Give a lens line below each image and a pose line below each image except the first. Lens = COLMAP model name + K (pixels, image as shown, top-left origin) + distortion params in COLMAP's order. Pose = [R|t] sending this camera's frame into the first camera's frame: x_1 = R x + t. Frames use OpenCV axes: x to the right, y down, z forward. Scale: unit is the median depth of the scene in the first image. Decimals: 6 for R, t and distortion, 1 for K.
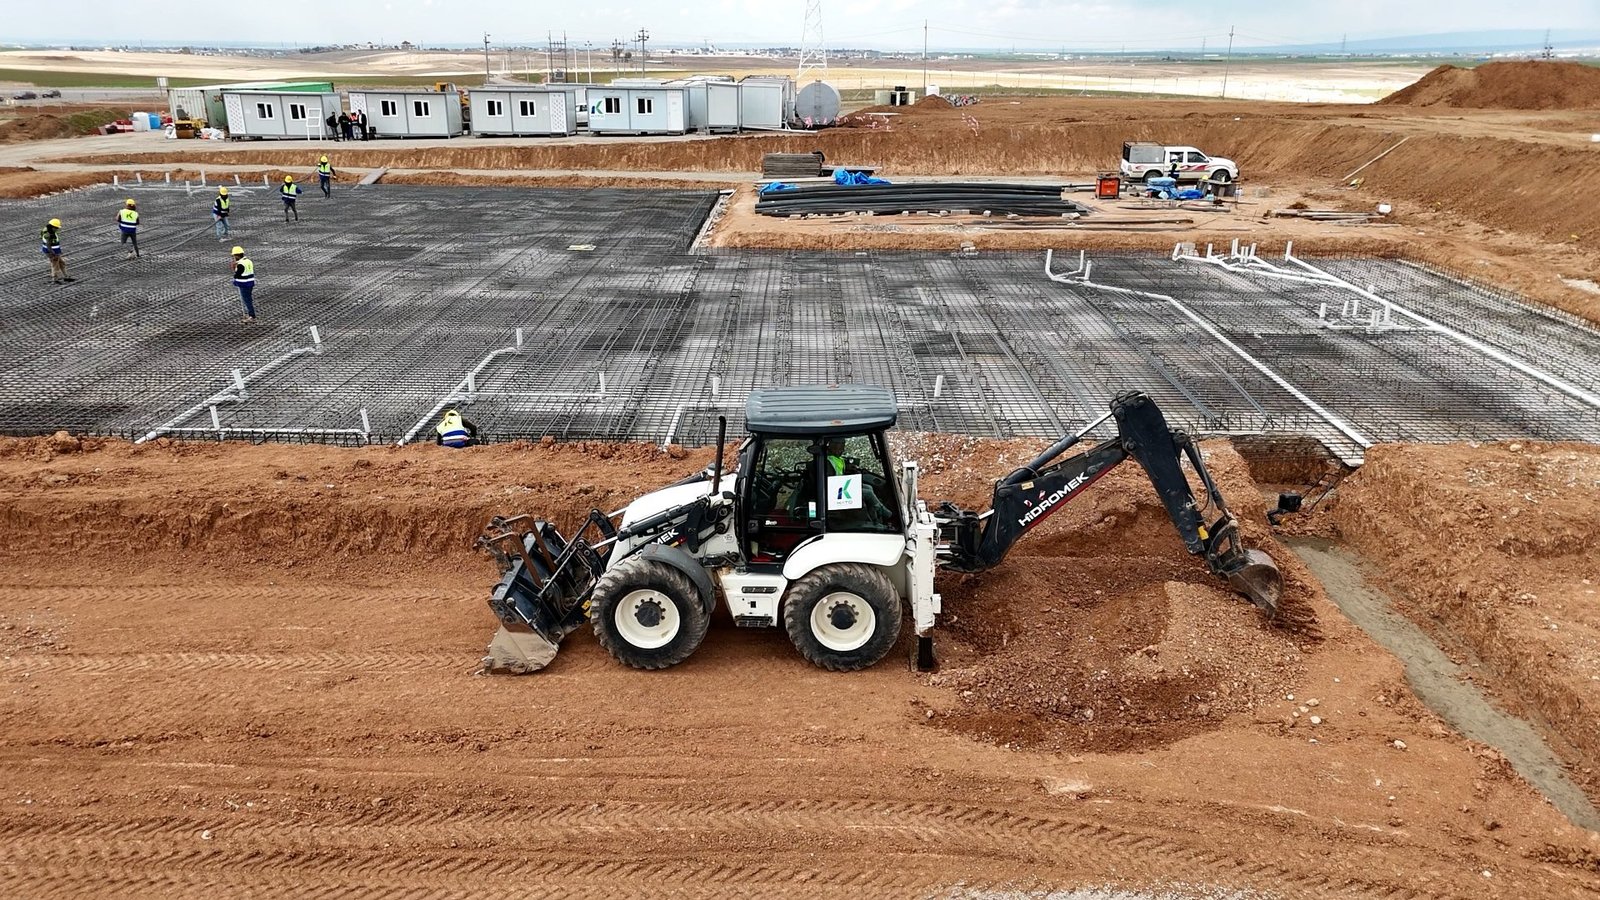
lens RADIAL K [[1167.0, 0, 800.0], [0, 1167.0, 450.0], [0, 0, 1]] dist [0.088739, -0.084480]
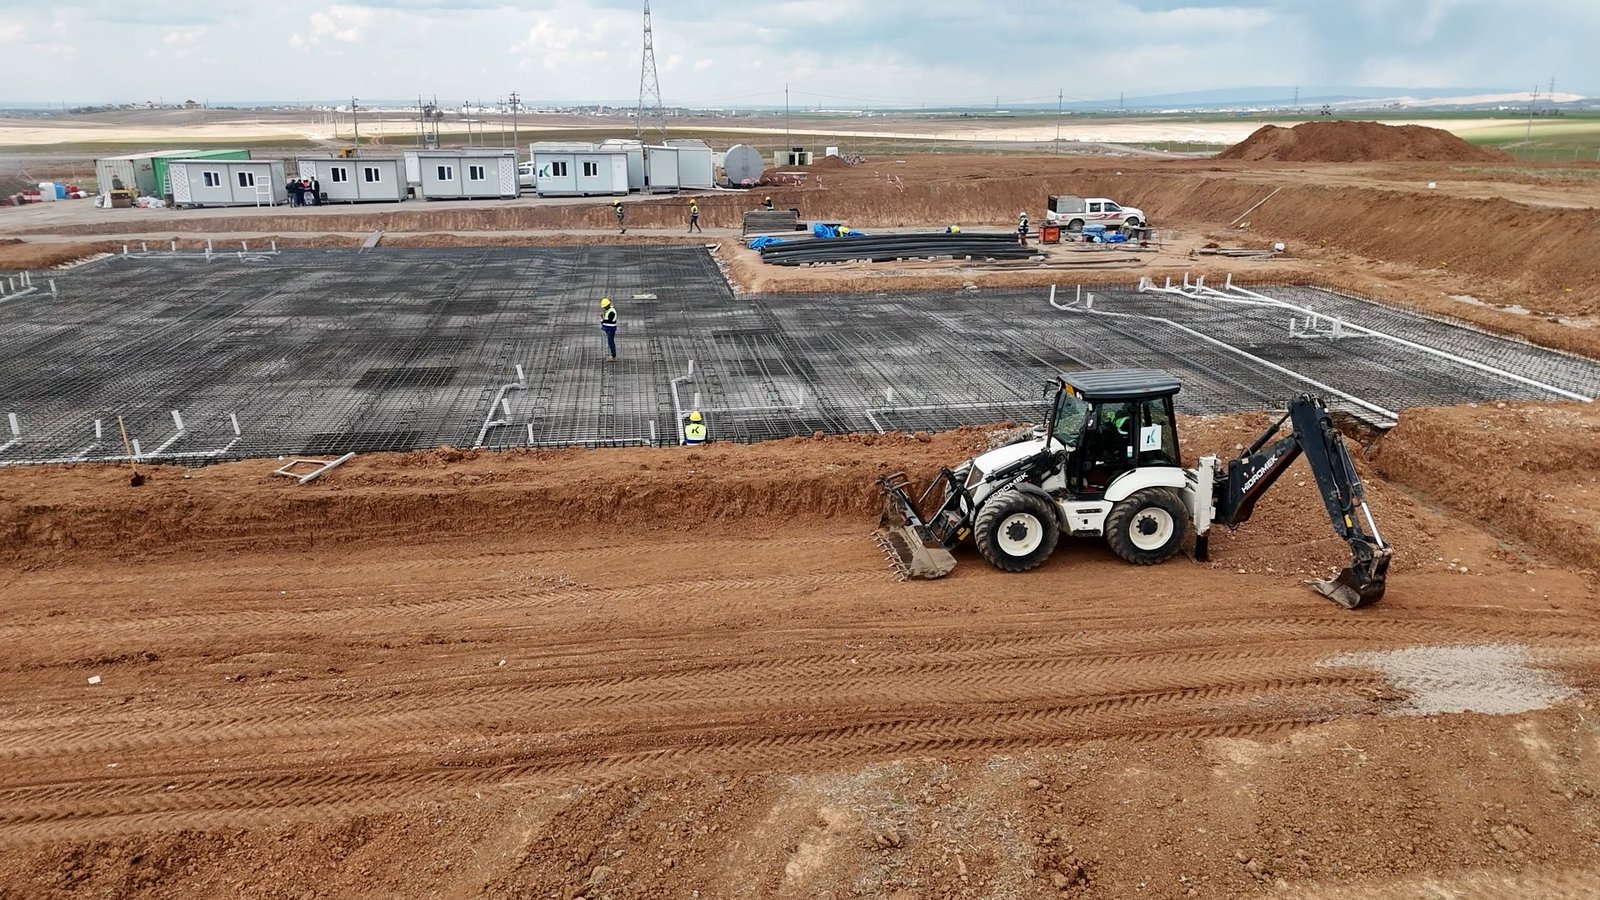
lens RADIAL K [[1167.0, 0, 800.0], [0, 1167.0, 450.0], [0, 0, 1]] dist [0.088739, -0.084480]
pose [[0.987913, -0.049823, 0.146786, -0.183521], [0.056199, 0.997634, -0.039610, 0.025280], [-0.144465, 0.047380, 0.988375, -0.116711]]
